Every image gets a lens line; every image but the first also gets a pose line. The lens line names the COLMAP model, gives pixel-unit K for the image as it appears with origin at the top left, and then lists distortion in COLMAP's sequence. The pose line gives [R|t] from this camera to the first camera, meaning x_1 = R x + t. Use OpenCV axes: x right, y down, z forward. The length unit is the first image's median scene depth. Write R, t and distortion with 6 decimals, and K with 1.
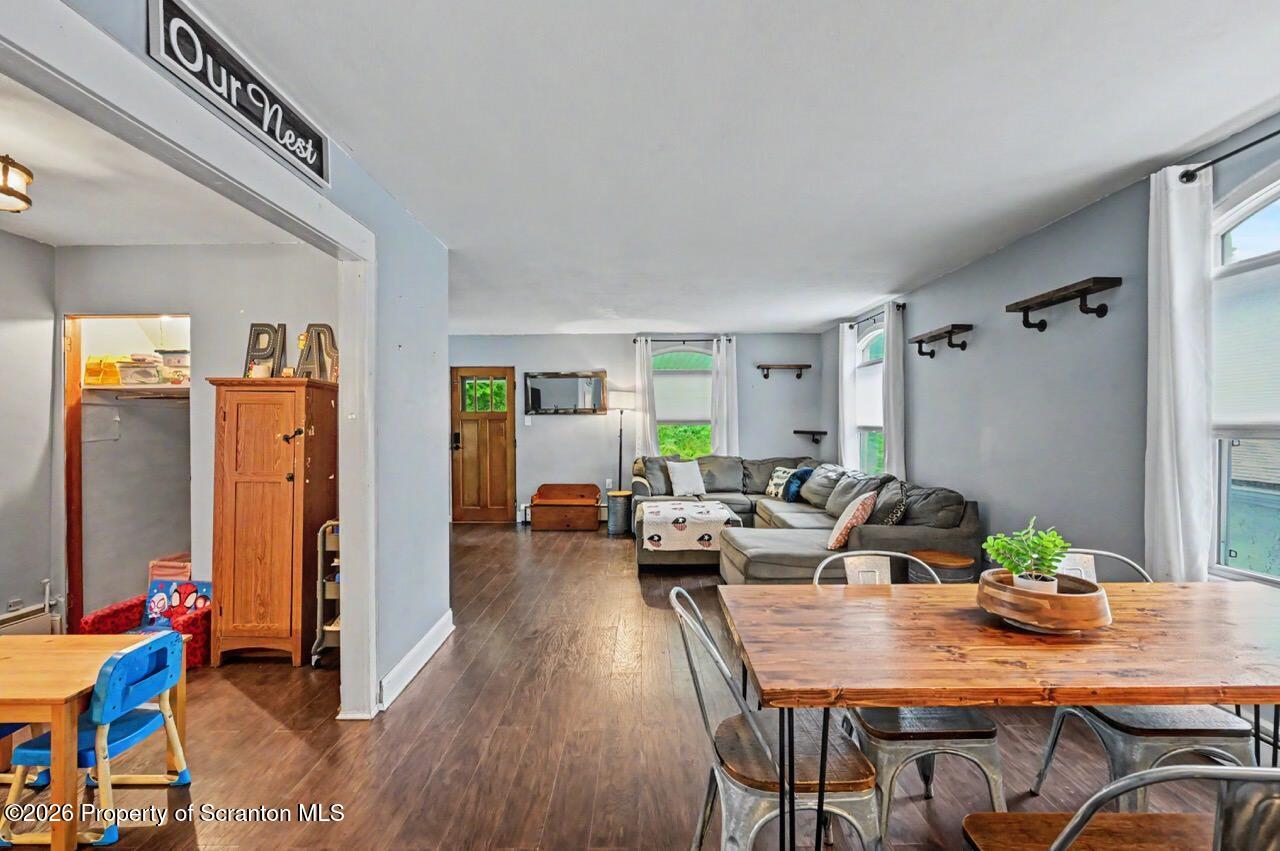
lens RADIAL K [[553.5, 0, 642.4], [0, 553.5, 430.0], [0, 0, 1]] dist [-0.000224, 0.000058]
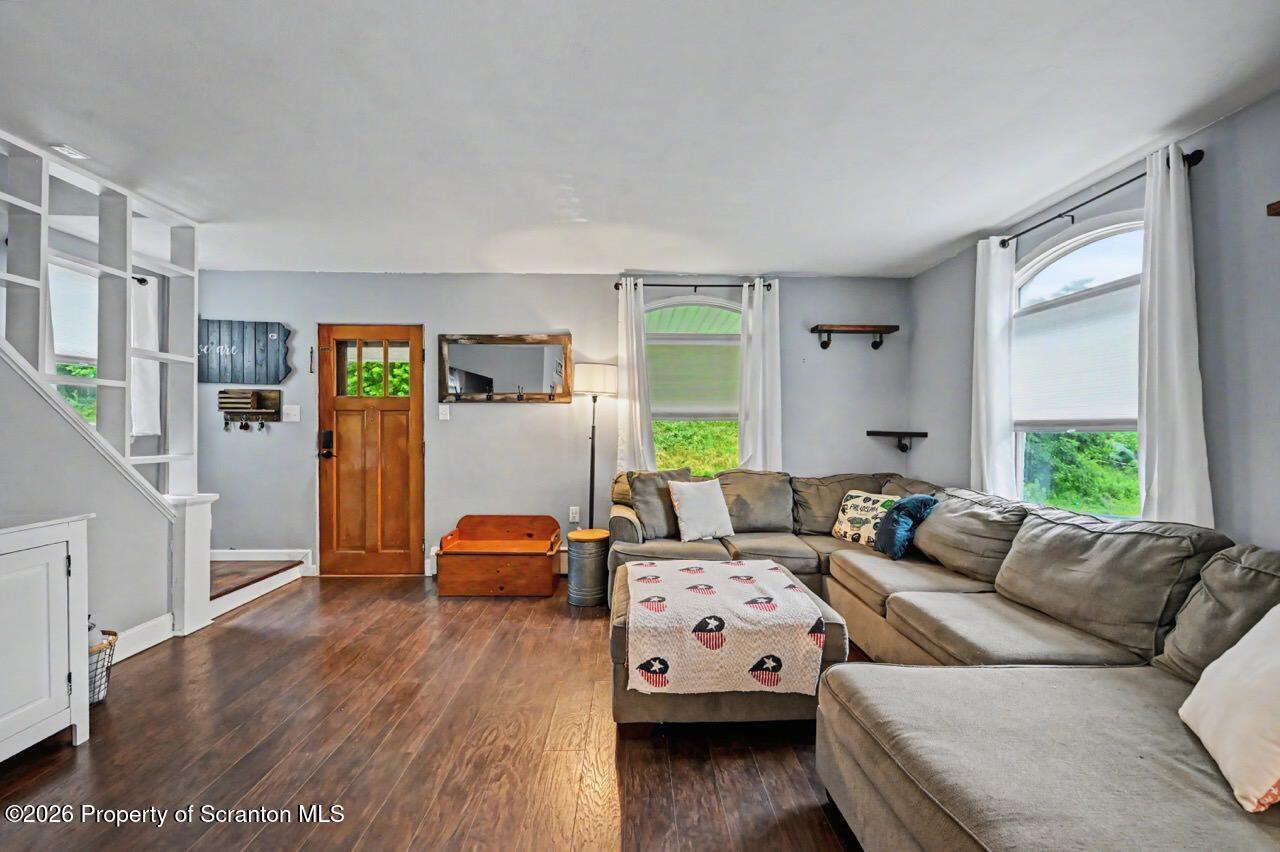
lens RADIAL K [[553.5, 0, 642.4], [0, 553.5, 430.5], [0, 0, 1]] dist [-0.000224, 0.000058]
pose [[0.999705, 0.006436, 0.023409, 0.001182], [-0.006245, 0.999946, -0.008250, 0.008003], [-0.023461, 0.008102, 0.999692, 0.400364]]
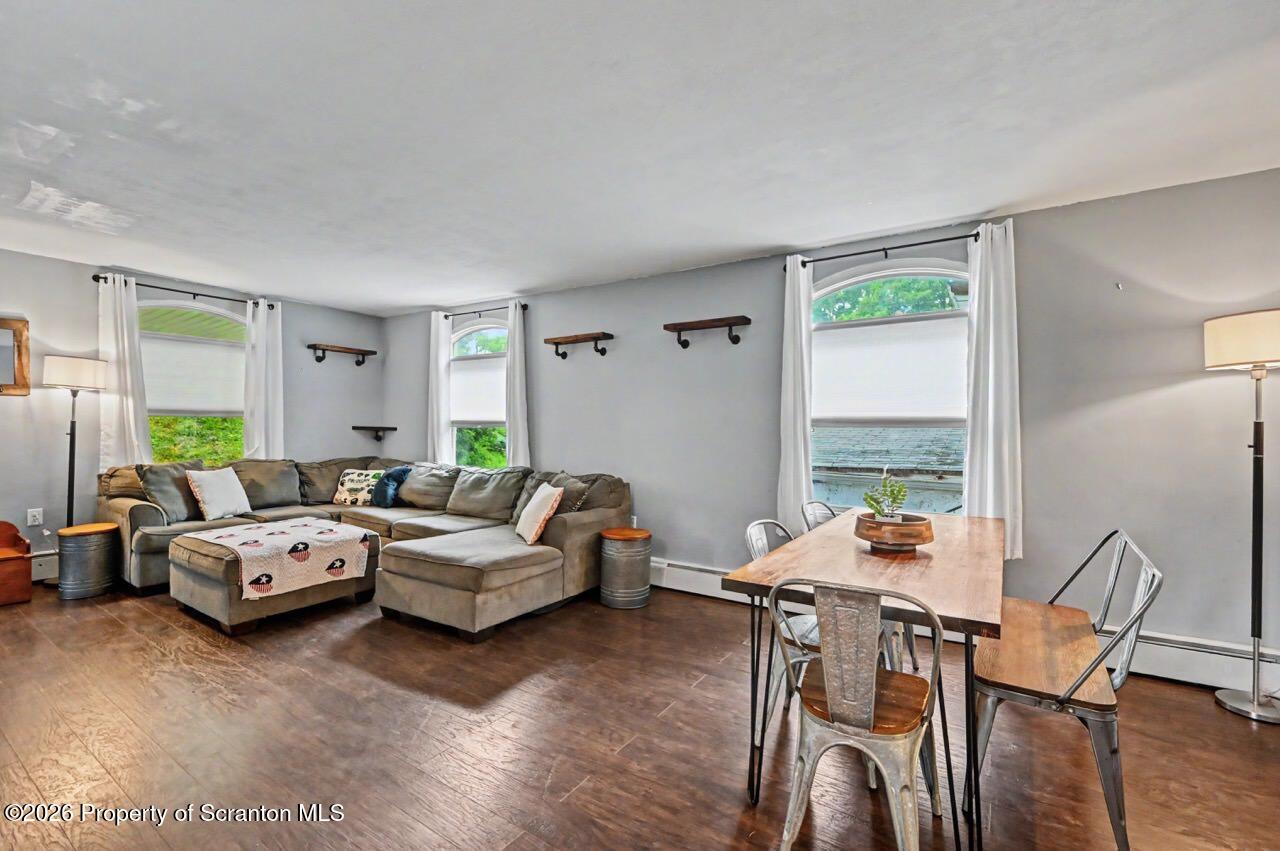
lens RADIAL K [[553.5, 0, 642.4], [0, 553.5, 430.0], [0, 0, 1]] dist [-0.000224, 0.000058]
pose [[0.551081, 0.000666, 0.834451, -0.206558], [0.000362, 0.999999, -0.001038, 0.008684], [-0.834452, 0.000874, 0.551080, 0.168705]]
